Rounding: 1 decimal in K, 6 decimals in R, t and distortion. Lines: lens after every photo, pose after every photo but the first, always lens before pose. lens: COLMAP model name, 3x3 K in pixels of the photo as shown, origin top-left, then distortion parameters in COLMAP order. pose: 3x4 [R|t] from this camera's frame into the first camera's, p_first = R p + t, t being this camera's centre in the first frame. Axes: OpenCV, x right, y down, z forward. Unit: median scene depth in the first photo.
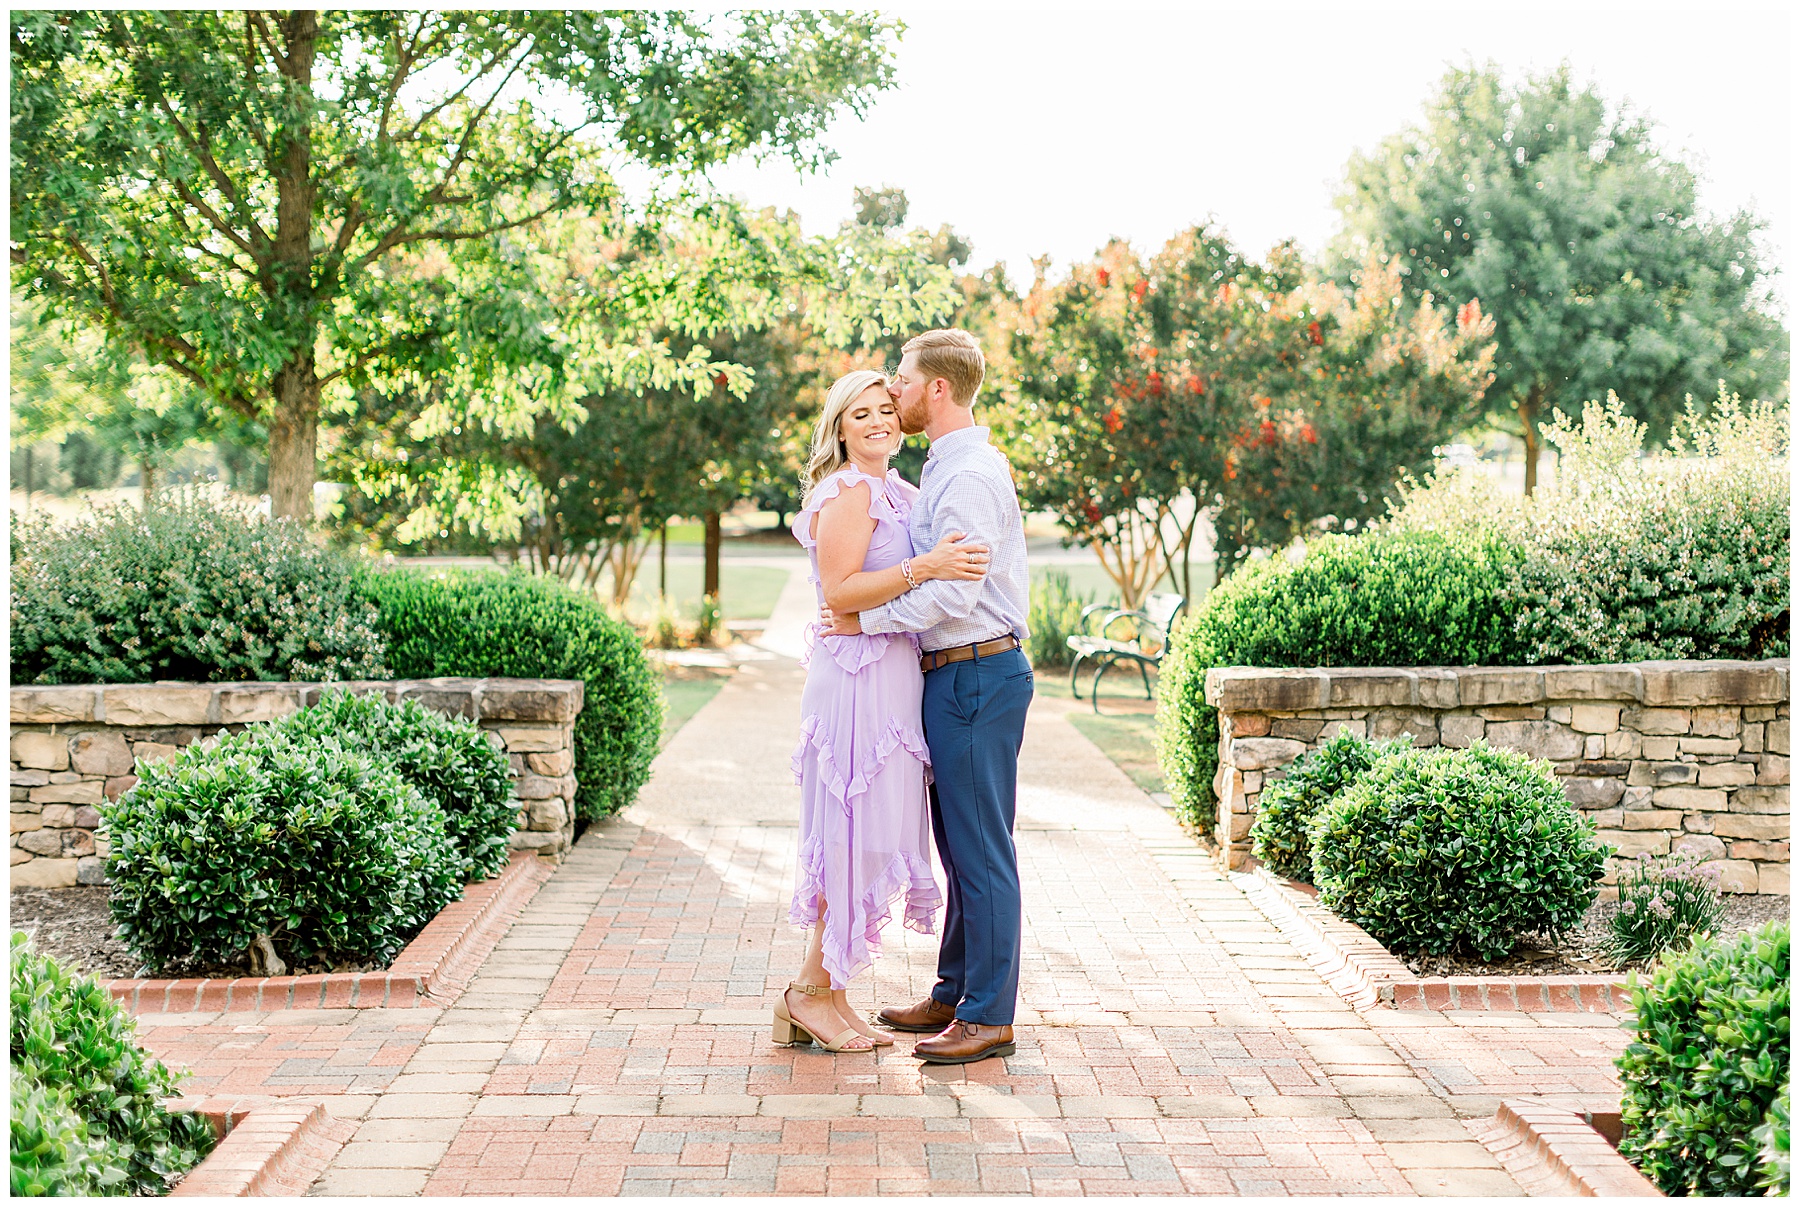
lens RADIAL K [[3056.0, 0, 1012.5], [0, 3056.0, 573.8], [0, 0, 1]] dist [-0.008105, 0.083843]
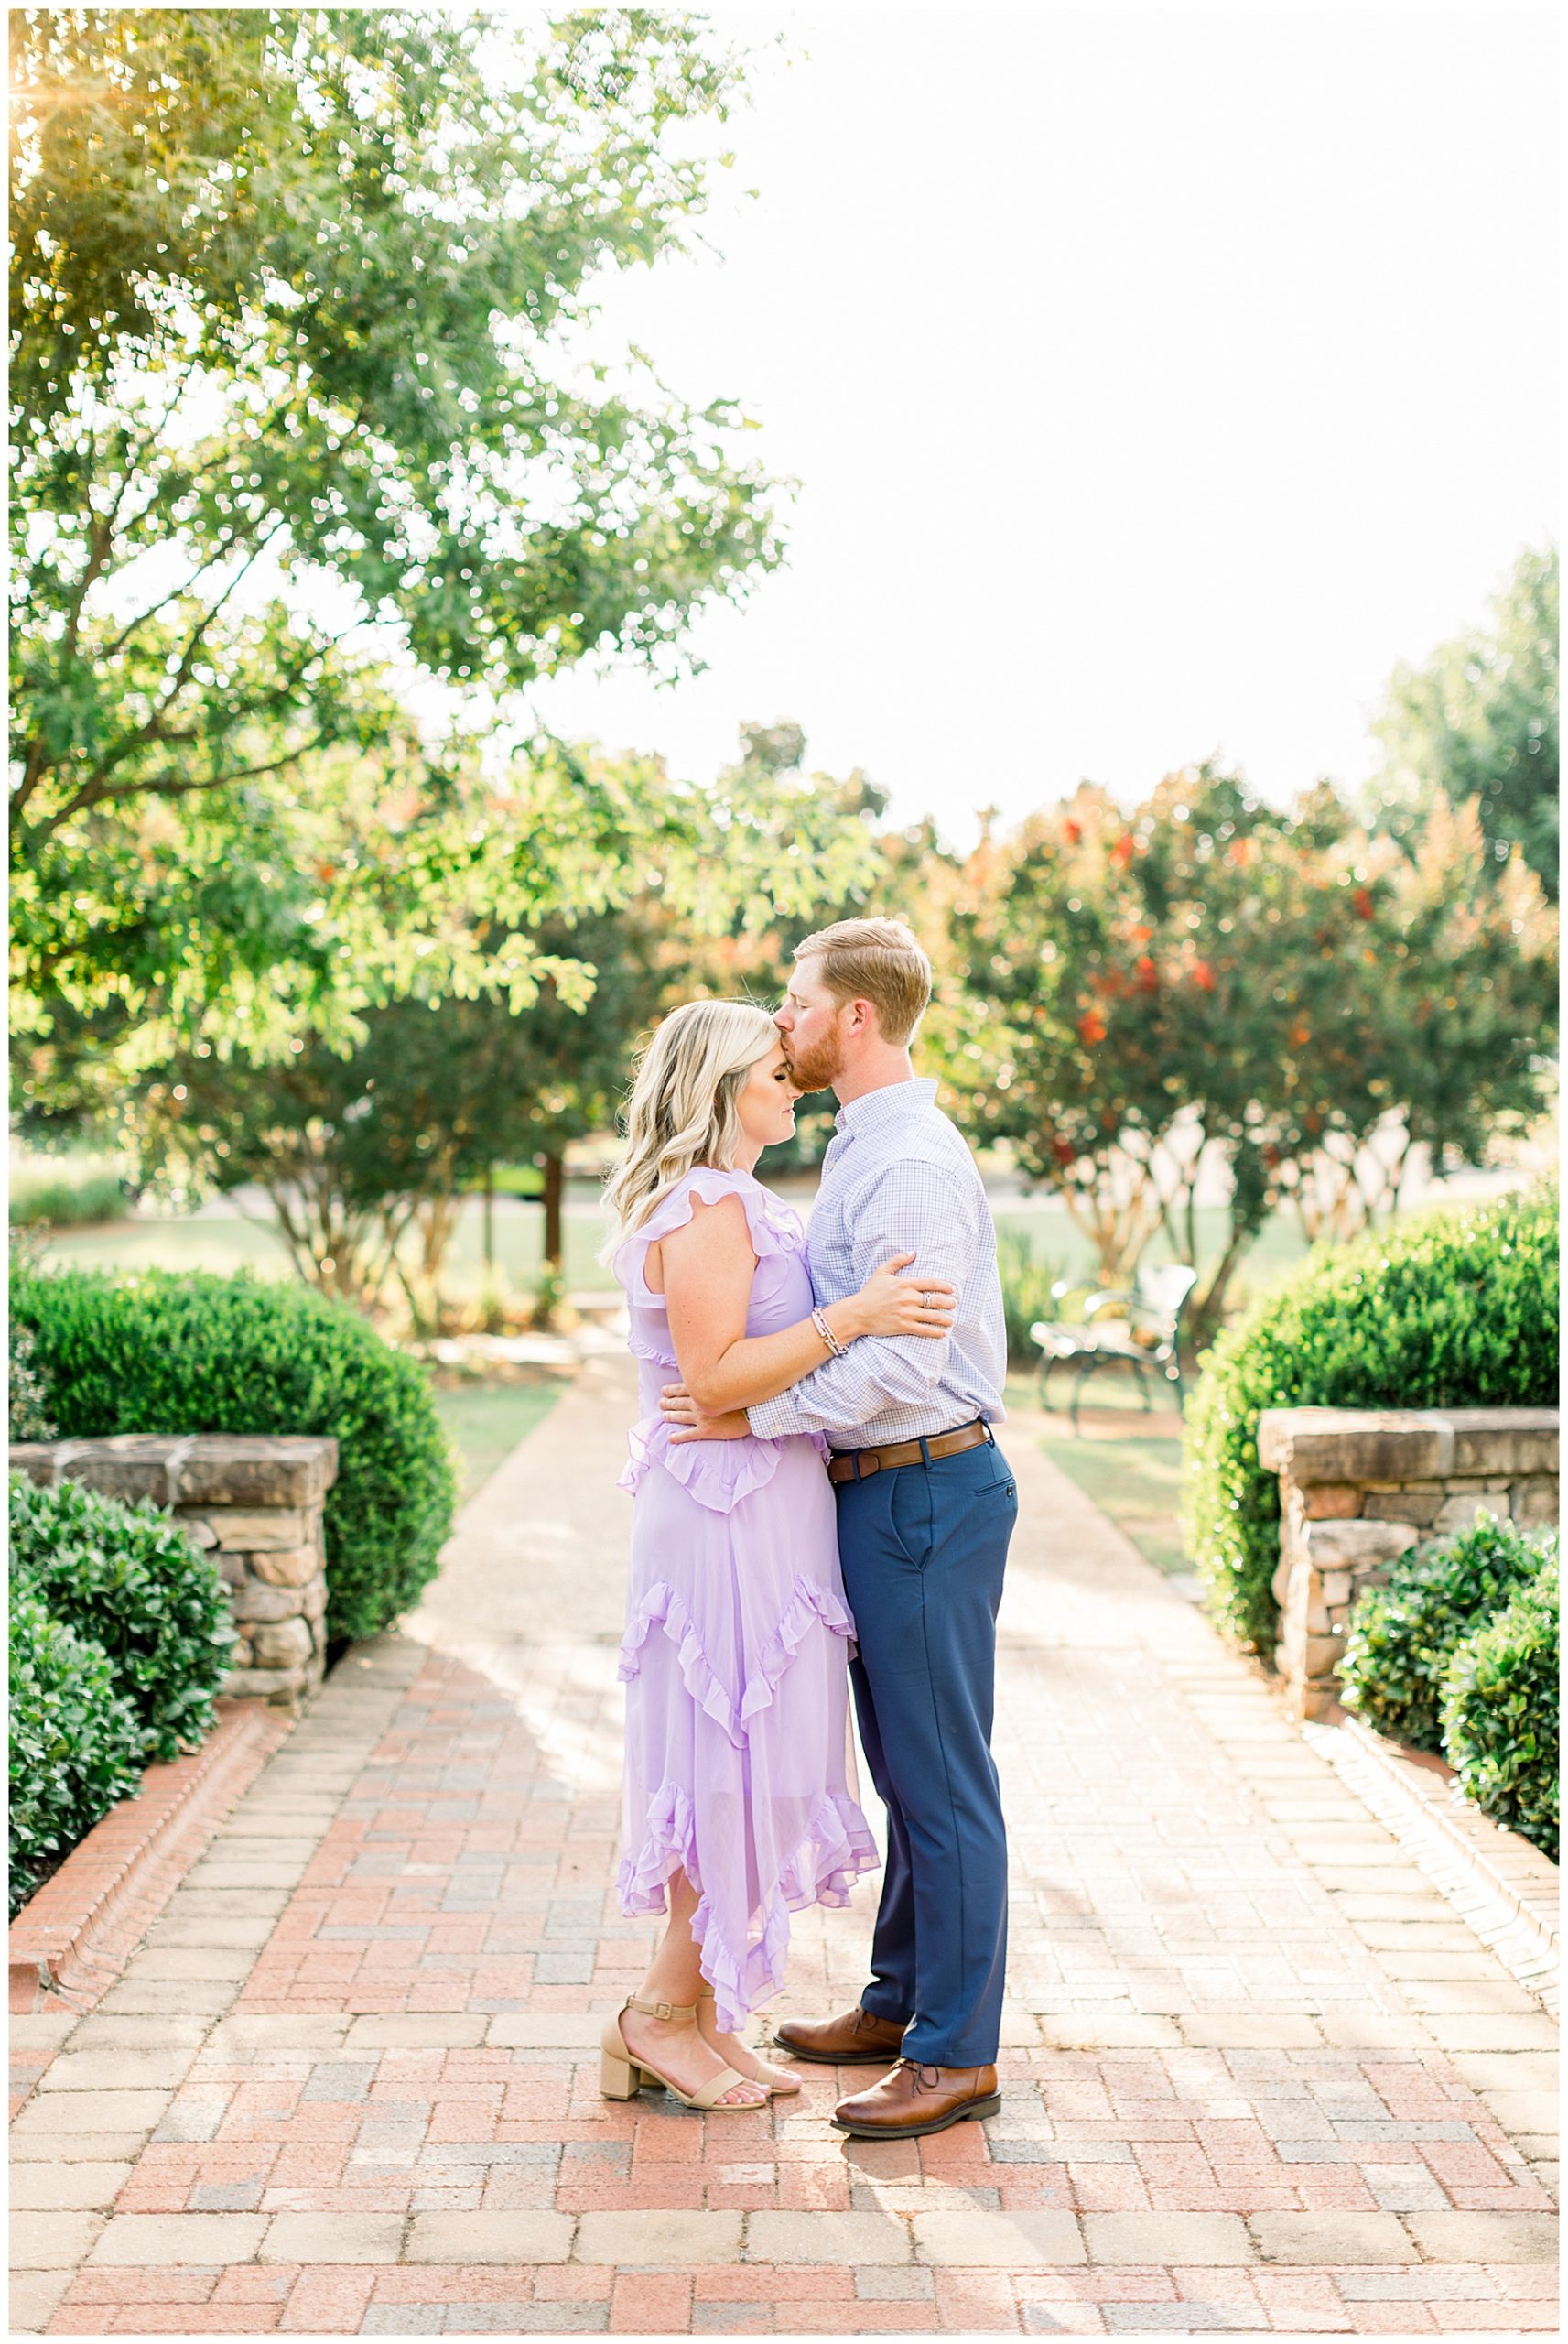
lens RADIAL K [[3775.6, 0, 773.2], [0, 3775.6, 1164.4], [0, 0, 1]] dist [0.024379, 0.051216]
pose [[0.998960, -0.010441, -0.044394, -0.006092], [0.009995, 0.999898, -0.010248, -0.015966], [0.044497, 0.009794, 0.998962, 0.167706]]
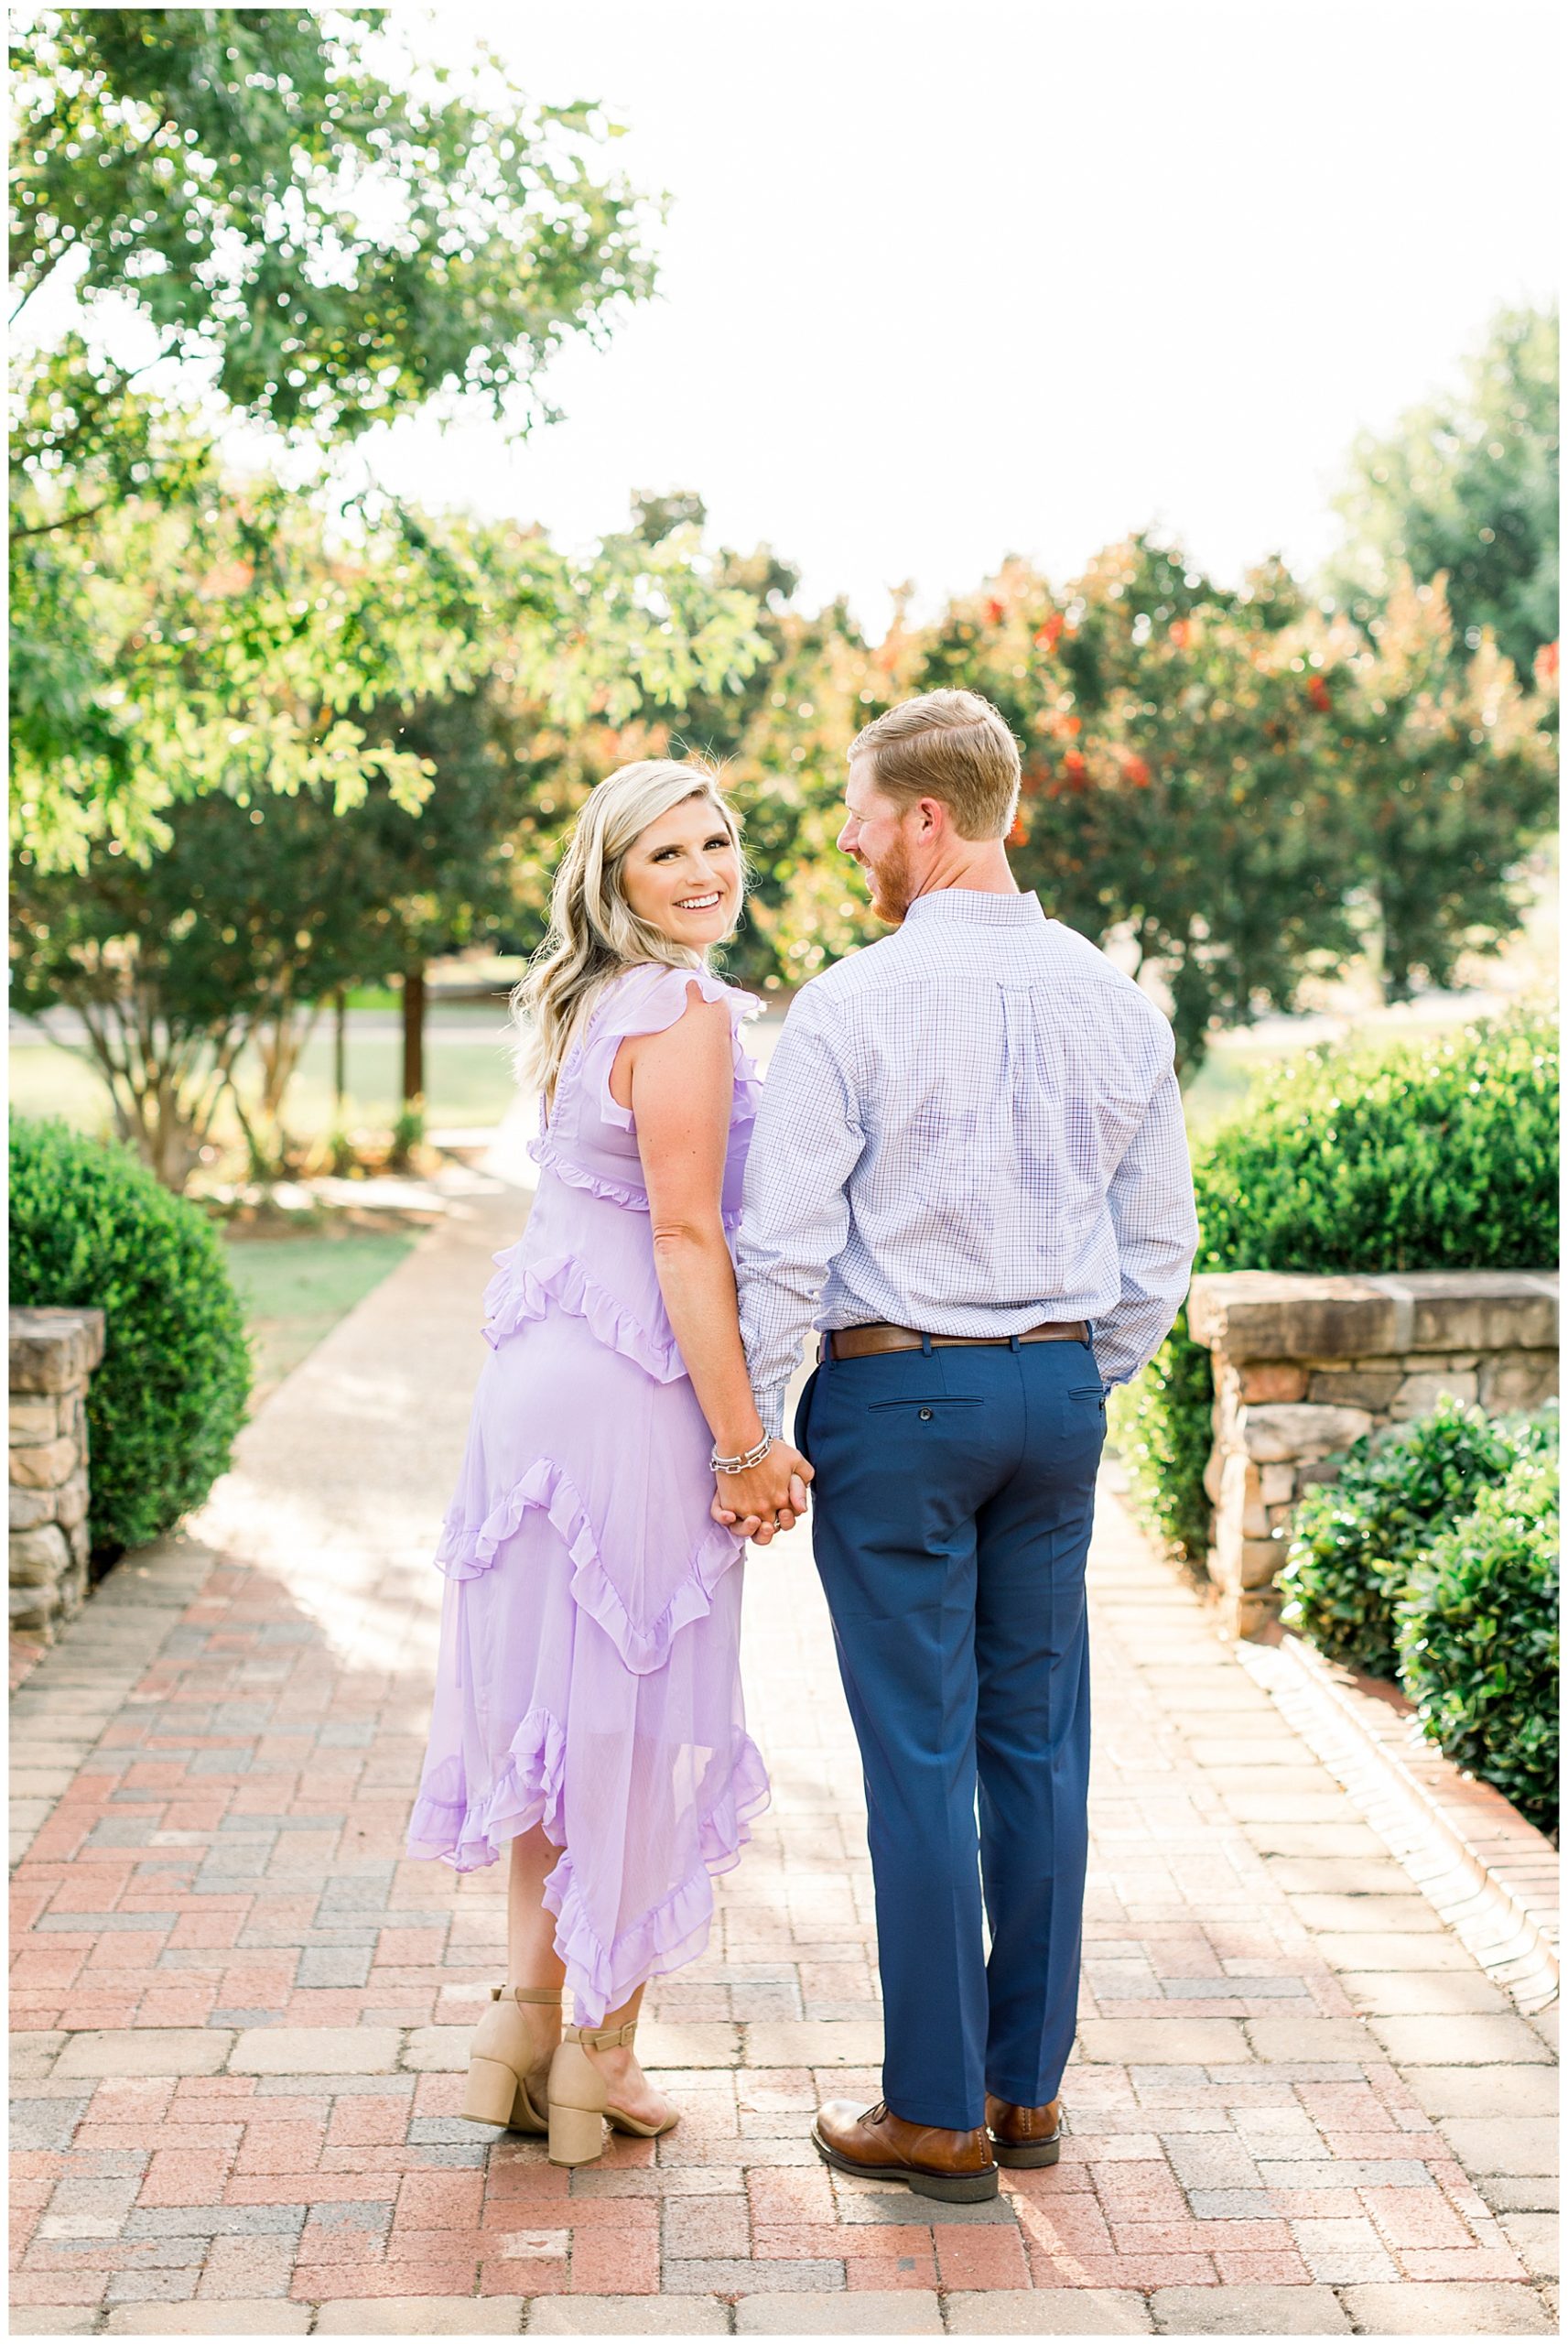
lens RADIAL K [[4131.6, 0, 894.7], [0, 4131.6, 929.1], [0, 0, 1]] dist [0.001646, 0.044158]
pose [[0.999940, -0.008808, 0.006470, 0.003324], [0.008953, 0.999701, -0.022741, -0.017229], [-0.006268, 0.022798, 0.999720, 0.223209]]
